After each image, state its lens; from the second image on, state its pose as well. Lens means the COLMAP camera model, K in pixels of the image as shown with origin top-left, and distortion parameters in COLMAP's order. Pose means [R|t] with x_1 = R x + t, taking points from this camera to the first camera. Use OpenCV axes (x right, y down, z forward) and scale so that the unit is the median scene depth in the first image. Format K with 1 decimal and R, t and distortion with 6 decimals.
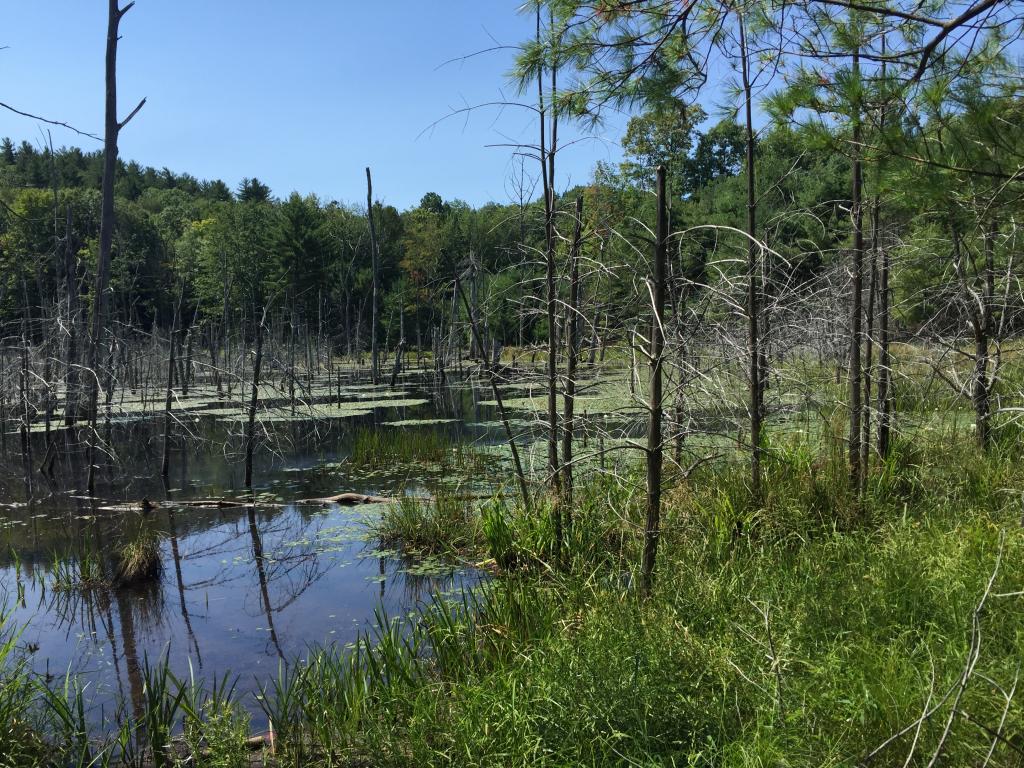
lens RADIAL K [[868.2, 0, 512.0], [0, 868.2, 384.9], [0, 0, 1]] dist [-0.003570, -0.004471]
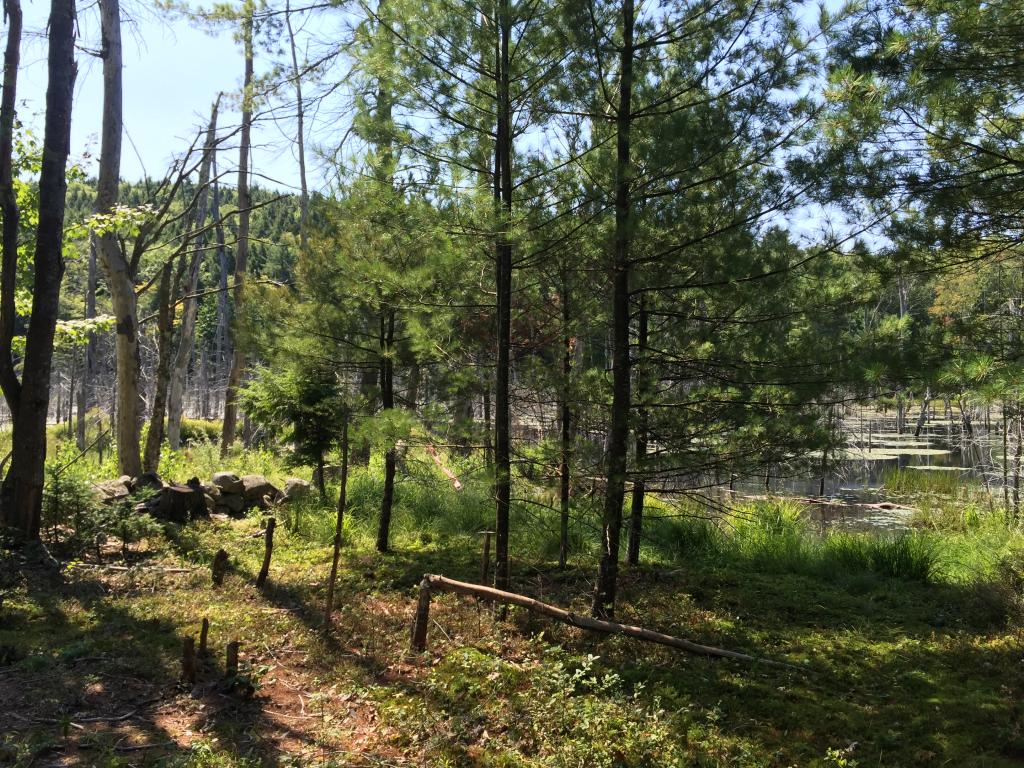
lens RADIAL K [[868.2, 0, 512.2], [0, 868.2, 386.5], [0, 0, 1]] dist [-0.003570, -0.004471]
pose [[0.839549, 0.027680, -0.542579, 0.024915], [-0.051829, 0.998227, -0.029270, -0.002812], [0.540806, 0.052695, 0.839495, -0.190109]]
